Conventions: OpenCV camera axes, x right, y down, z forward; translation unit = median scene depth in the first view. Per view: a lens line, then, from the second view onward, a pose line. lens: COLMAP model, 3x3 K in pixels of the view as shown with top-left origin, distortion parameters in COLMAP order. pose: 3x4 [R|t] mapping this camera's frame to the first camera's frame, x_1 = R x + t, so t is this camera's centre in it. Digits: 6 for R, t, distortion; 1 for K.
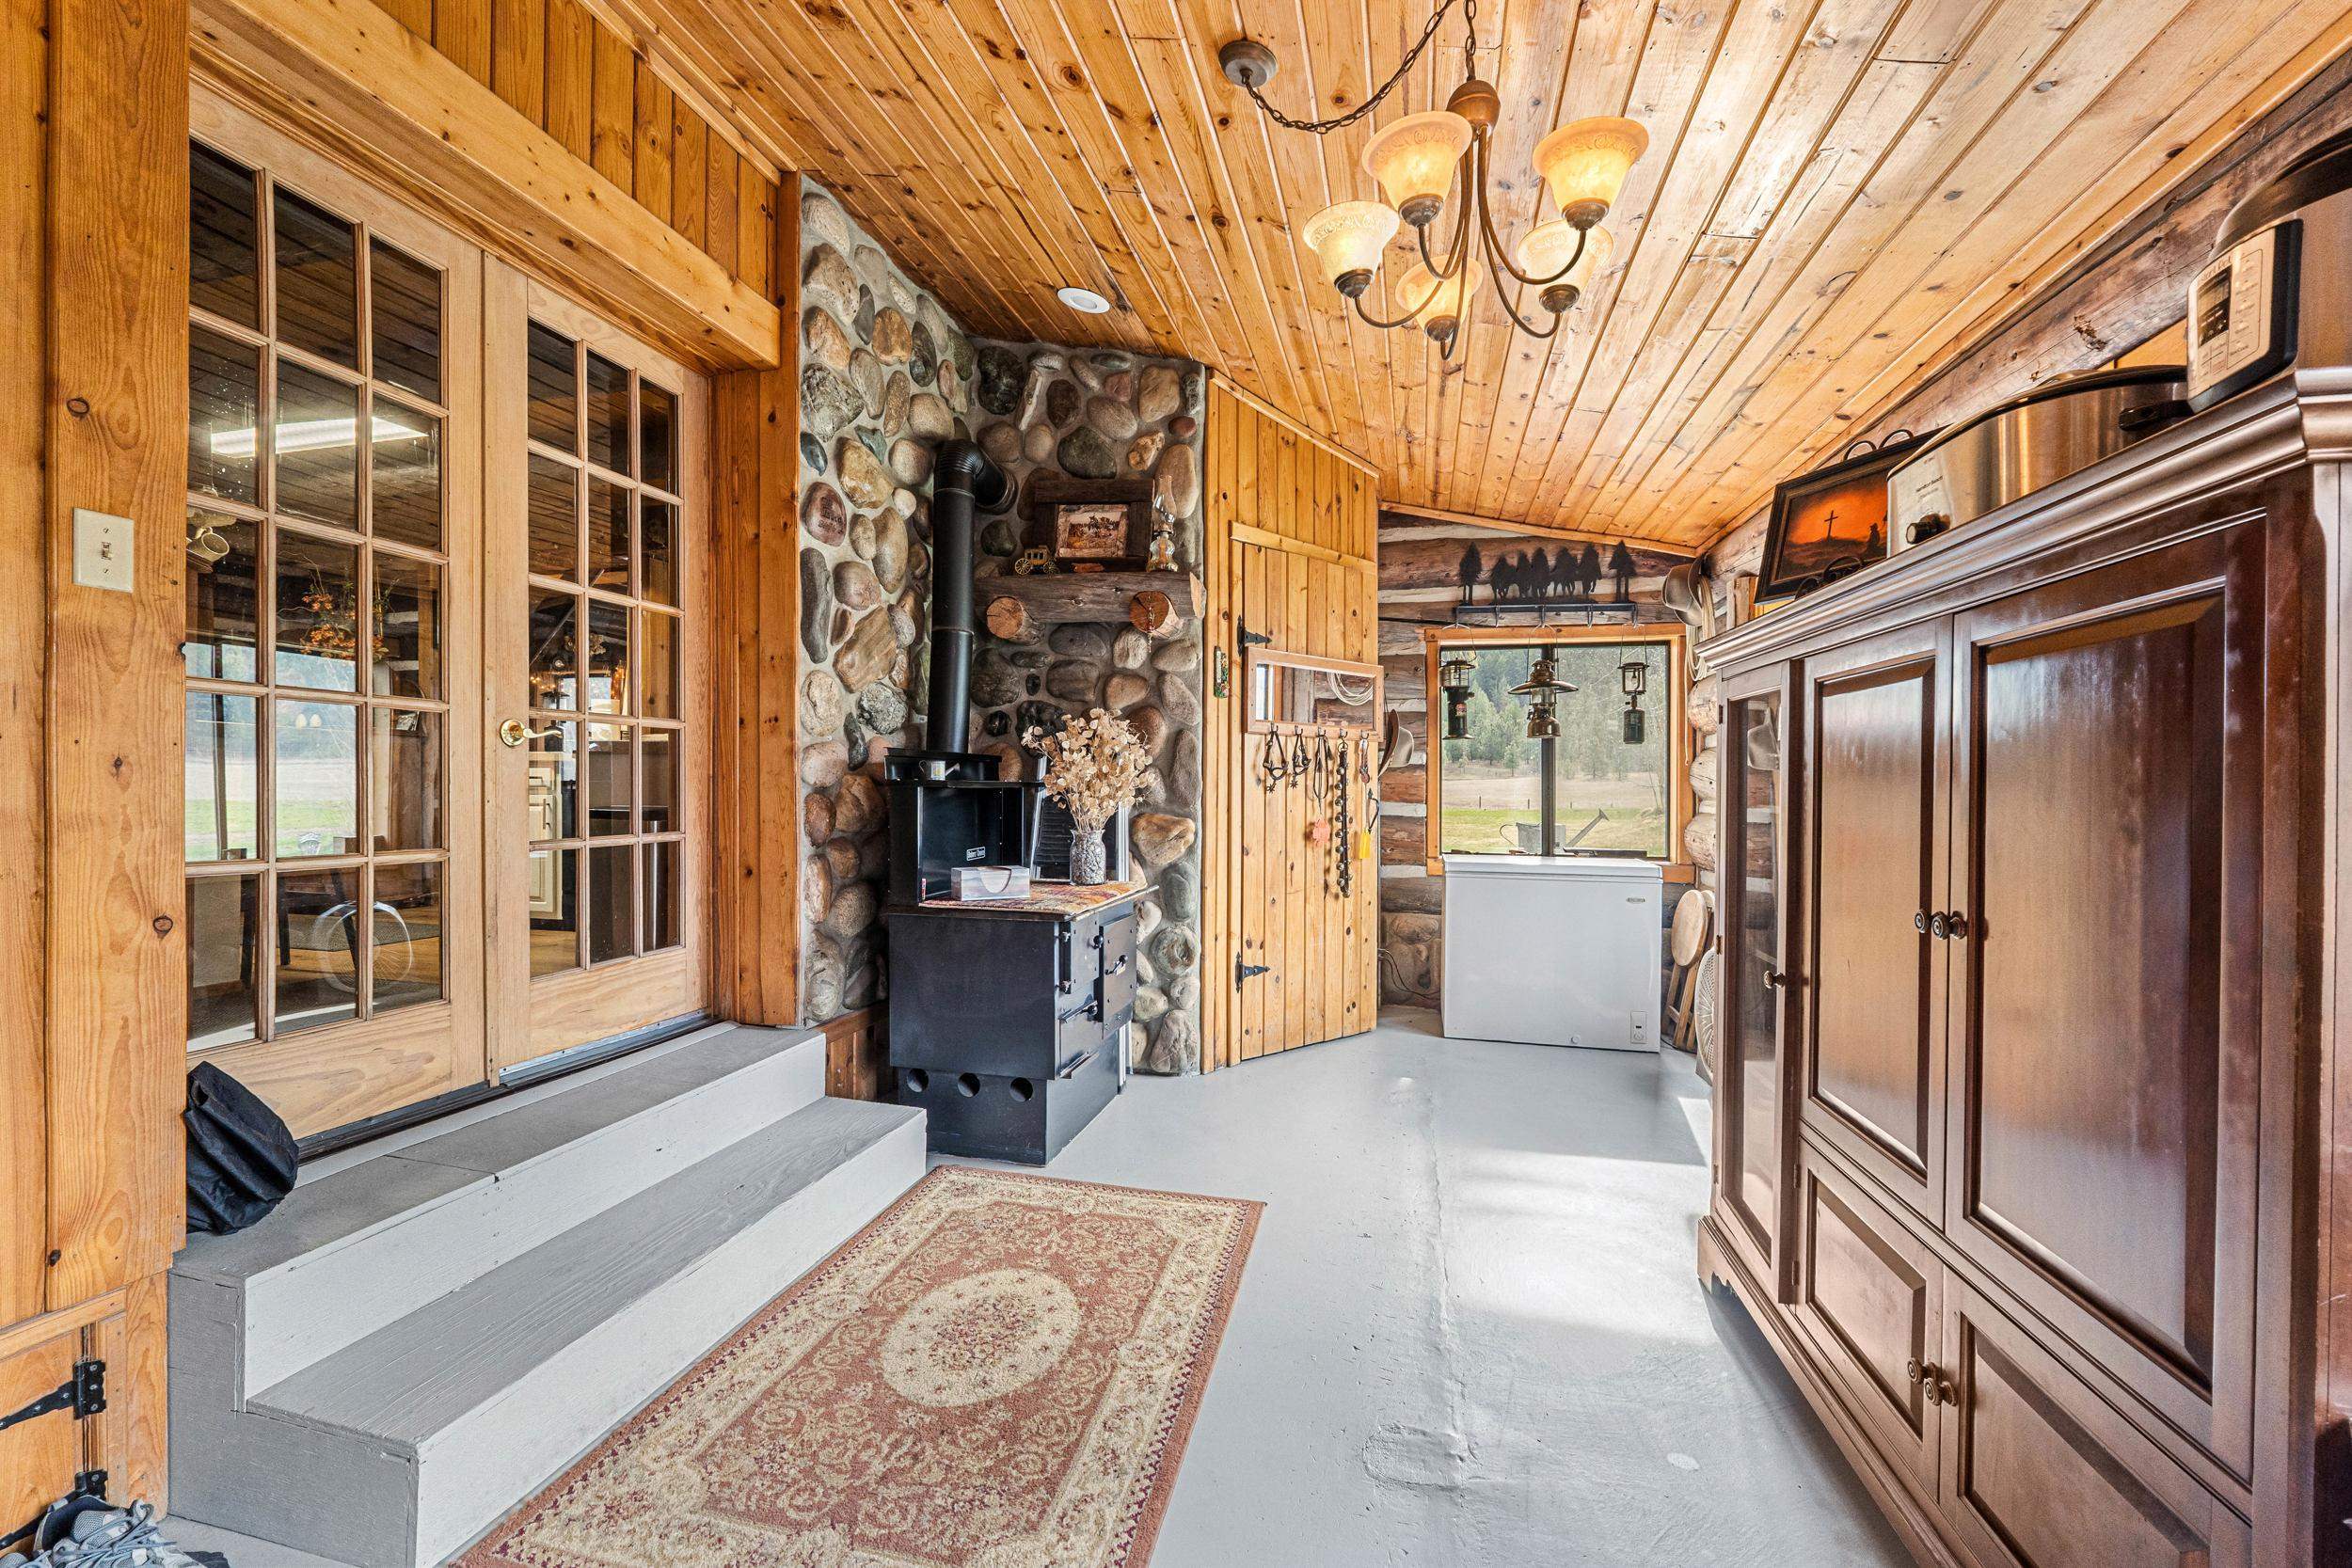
lens RADIAL K [[983.2, 0, 1157.3], [0, 983.2, 785.2], [0, 0, 1]] dist [-0.003218, -0.000556]
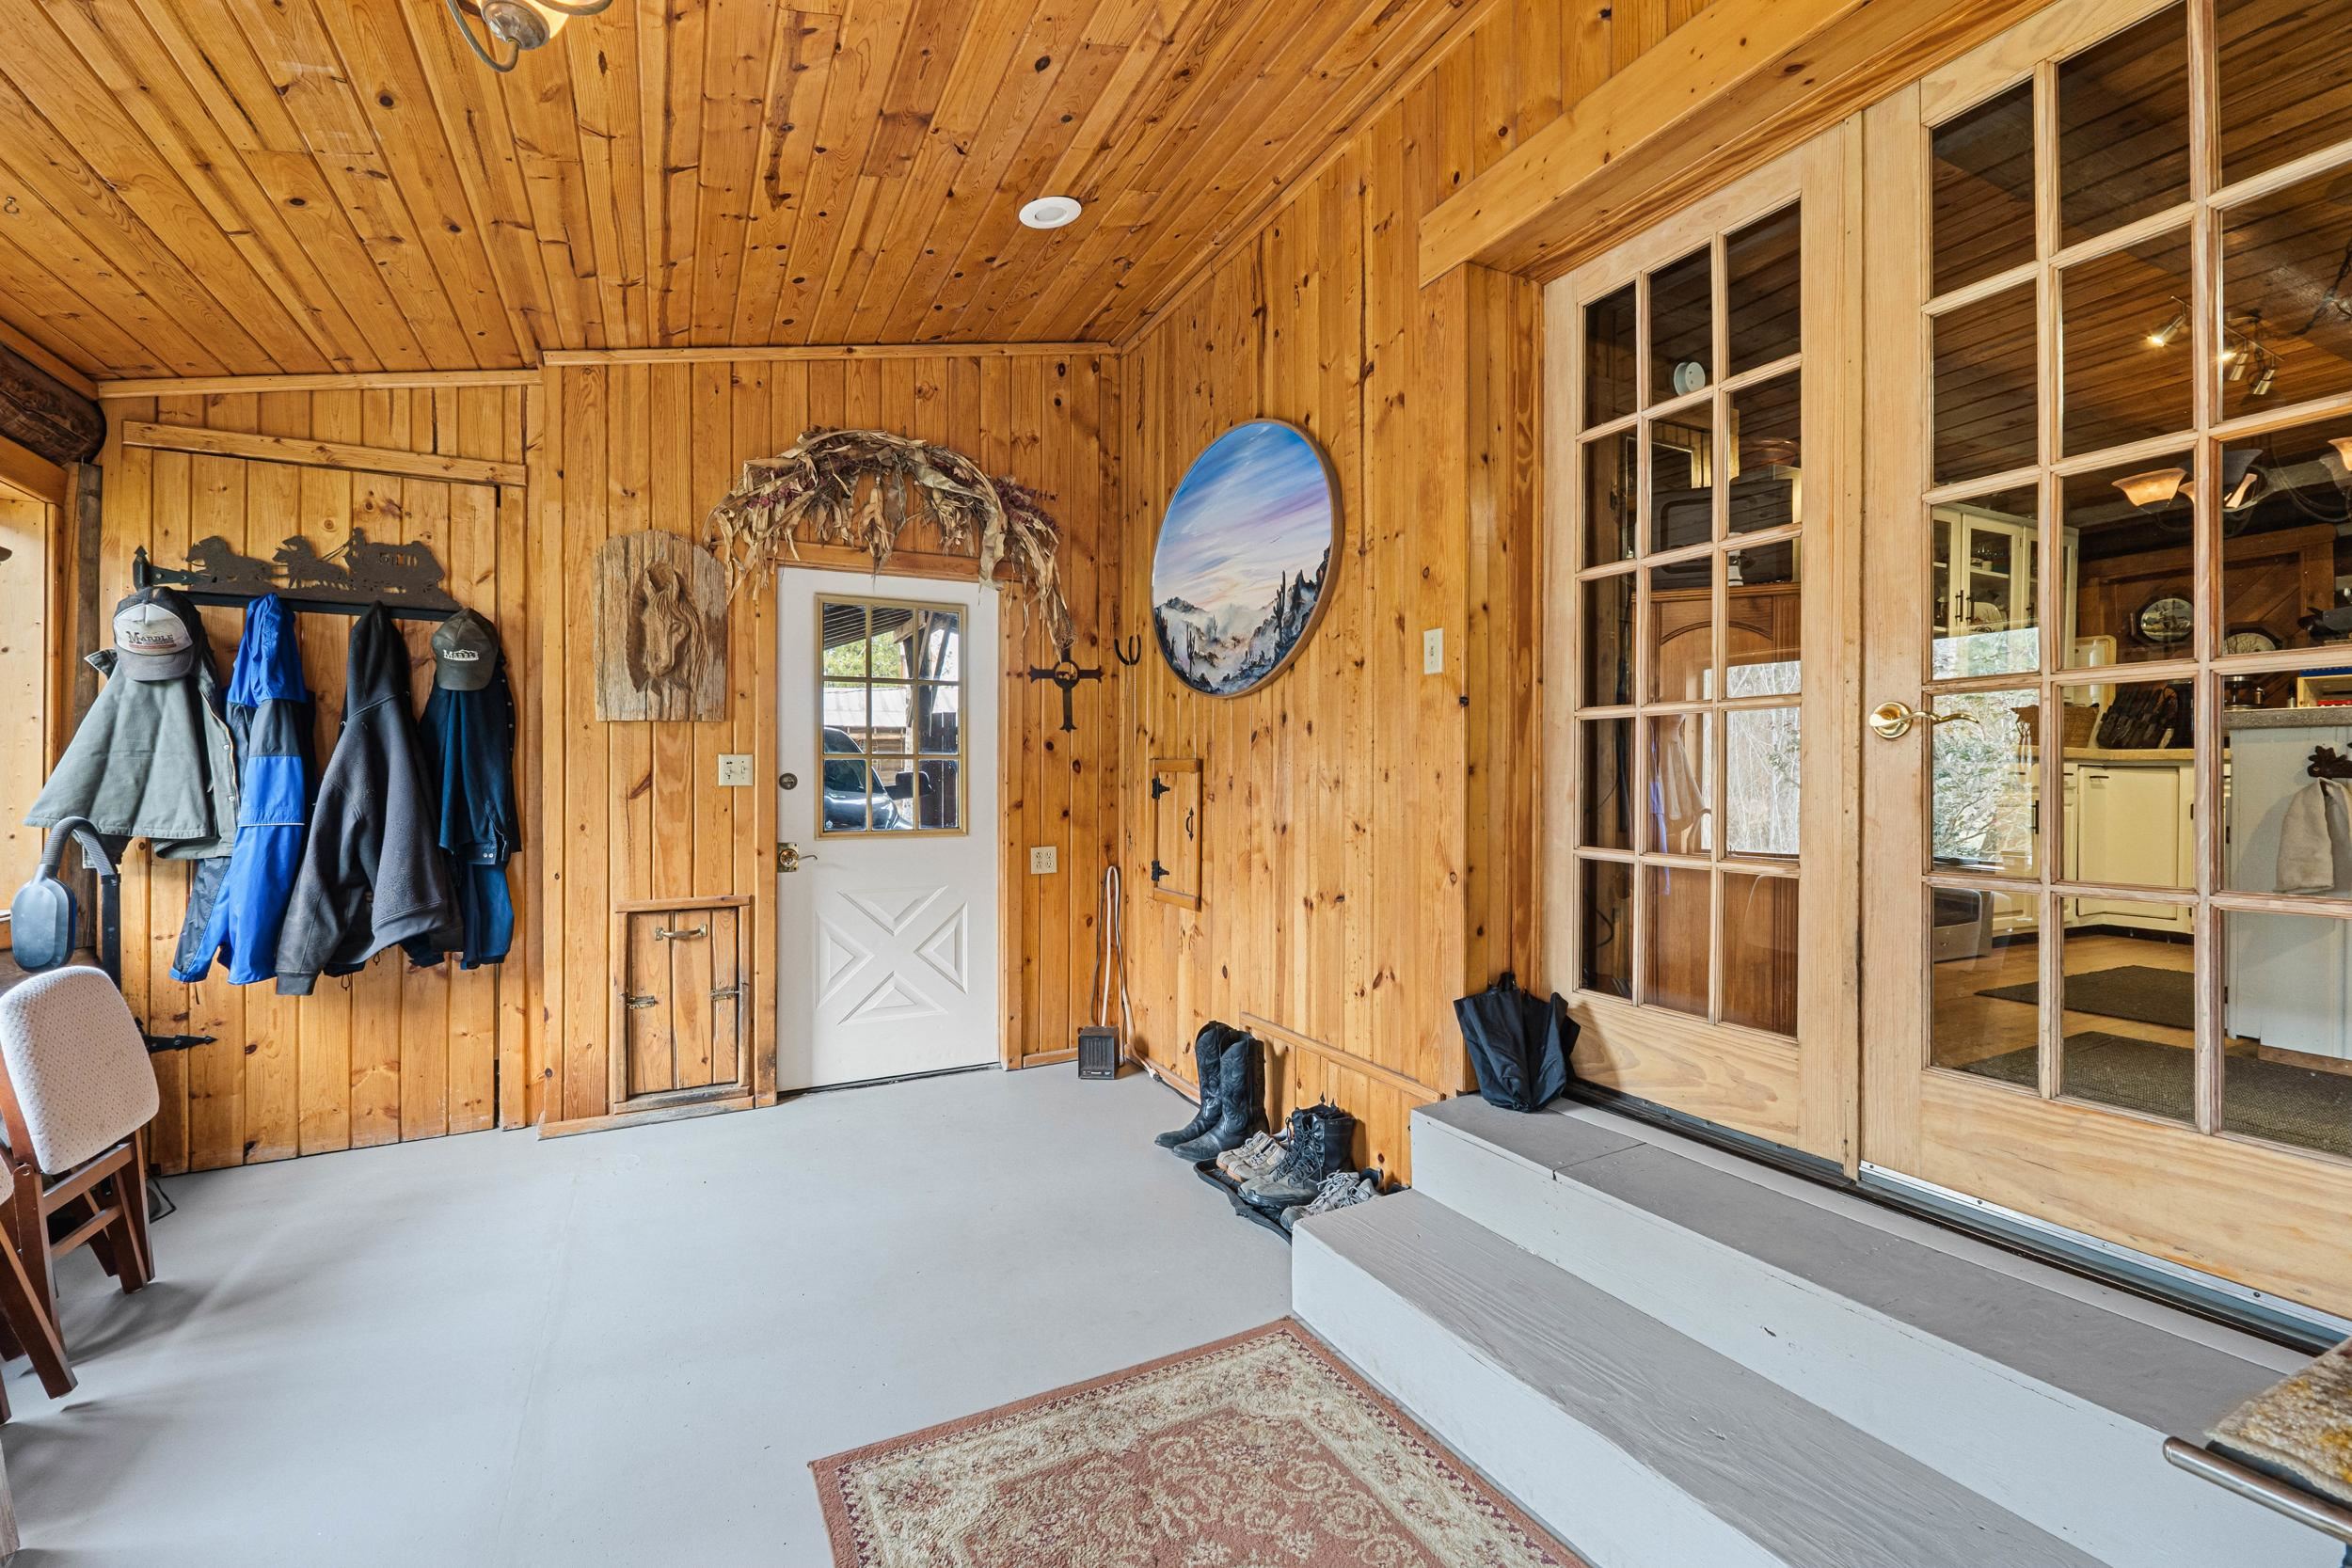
lens RADIAL K [[1011.9, 0, 1176.0], [0, 1011.9, 784.0], [0, 0, 1]] dist [0.000357, 0.000224]
pose [[-0.749250, -0.009556, -0.662218, 0.303577], [-0.008666, 0.999952, -0.004624, 0.002900], [0.662231, 0.002275, -0.749297, 1.456613]]
